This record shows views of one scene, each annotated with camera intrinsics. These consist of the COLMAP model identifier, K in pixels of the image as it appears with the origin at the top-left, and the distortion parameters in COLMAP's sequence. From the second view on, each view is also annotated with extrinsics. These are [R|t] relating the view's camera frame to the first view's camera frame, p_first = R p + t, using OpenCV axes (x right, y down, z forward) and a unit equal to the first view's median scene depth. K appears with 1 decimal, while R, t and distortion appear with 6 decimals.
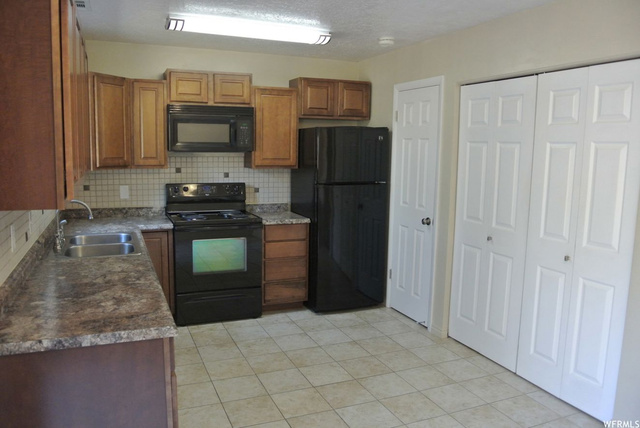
lens RADIAL K [[492.9, 0, 311.7], [0, 492.9, 215.9], [0, 0, 1]] dist [-0.093928, 0.044206]
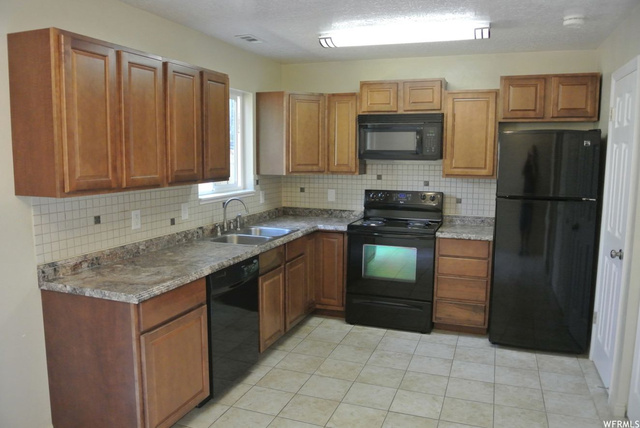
lens RADIAL K [[492.9, 0, 311.7], [0, 492.9, 215.9], [0, 0, 1]] dist [-0.093928, 0.044206]
pose [[0.731206, 0.075358, -0.677982, 0.350953], [-0.086792, 0.996080, 0.017110, -0.017114], [0.676613, 0.046332, 0.734880, 0.141174]]
